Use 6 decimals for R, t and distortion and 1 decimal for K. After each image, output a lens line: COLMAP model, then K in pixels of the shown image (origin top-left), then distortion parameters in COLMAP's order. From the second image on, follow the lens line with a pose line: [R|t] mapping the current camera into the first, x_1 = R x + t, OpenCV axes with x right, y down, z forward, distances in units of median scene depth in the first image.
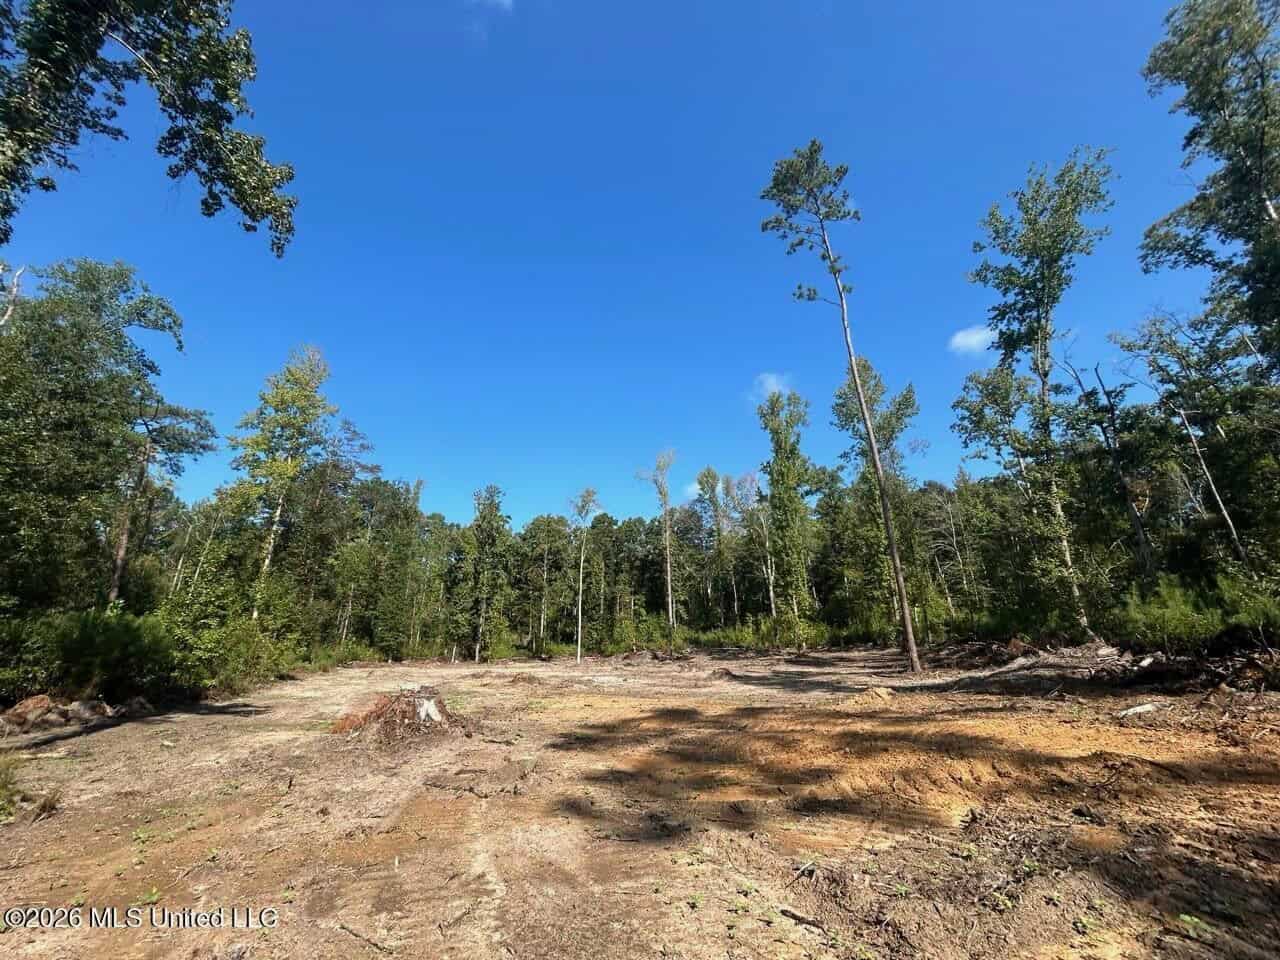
lens RADIAL K [[515.4, 0, 640.0], [0, 515.4, 480.0], [0, 0, 1]] dist [0.001638, 0.000100]
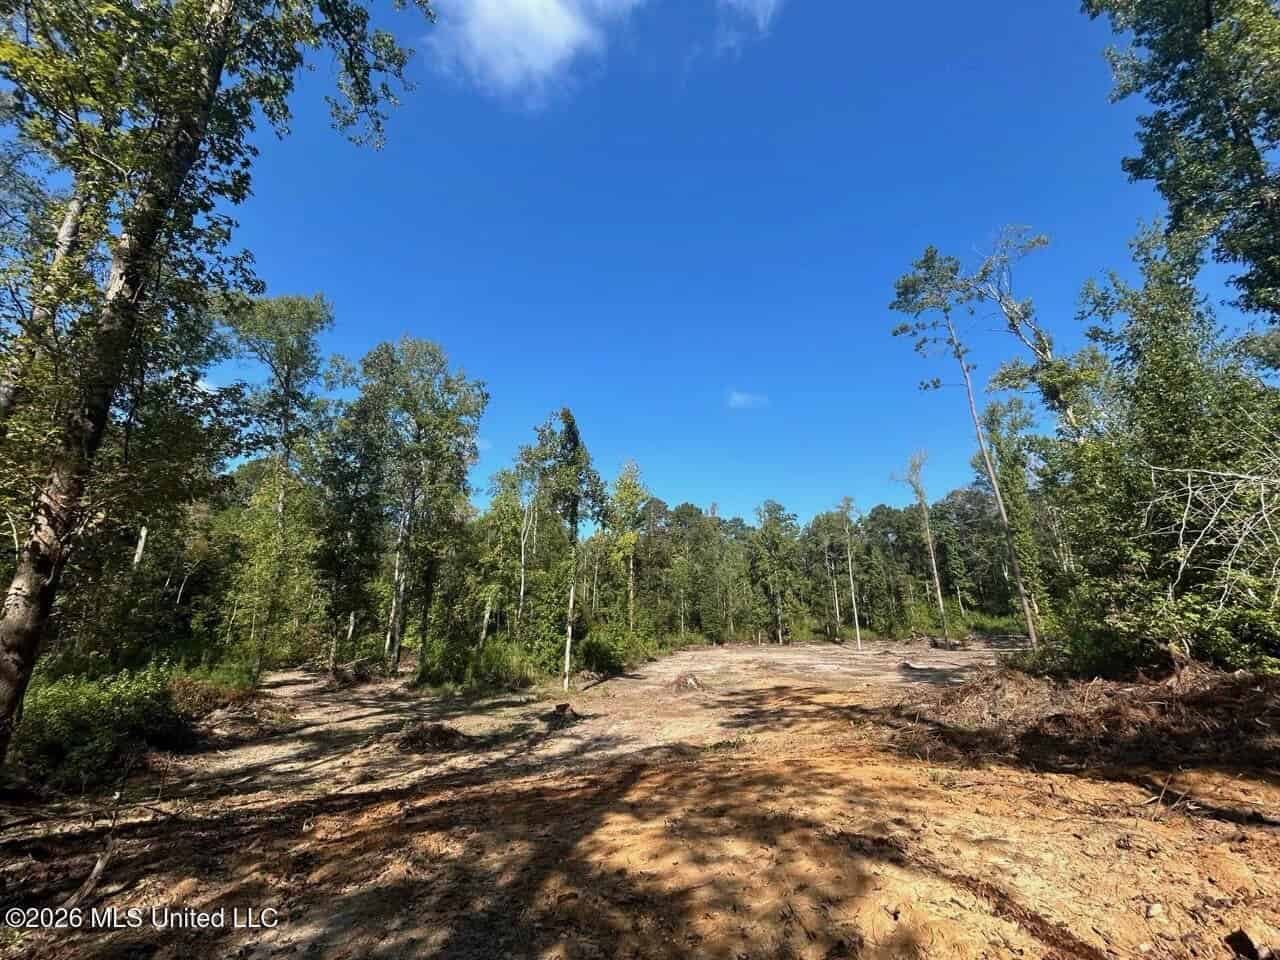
lens RADIAL K [[526.9, 0, 640.0], [0, 526.9, 480.0], [0, 0, 1]] dist [-0.000269, -0.000035]
pose [[0.825469, -0.153389, -0.543206, 0.164158], [0.182747, 0.983160, 0.000085, -0.104876], [0.534045, -0.099340, 0.839599, -0.222767]]
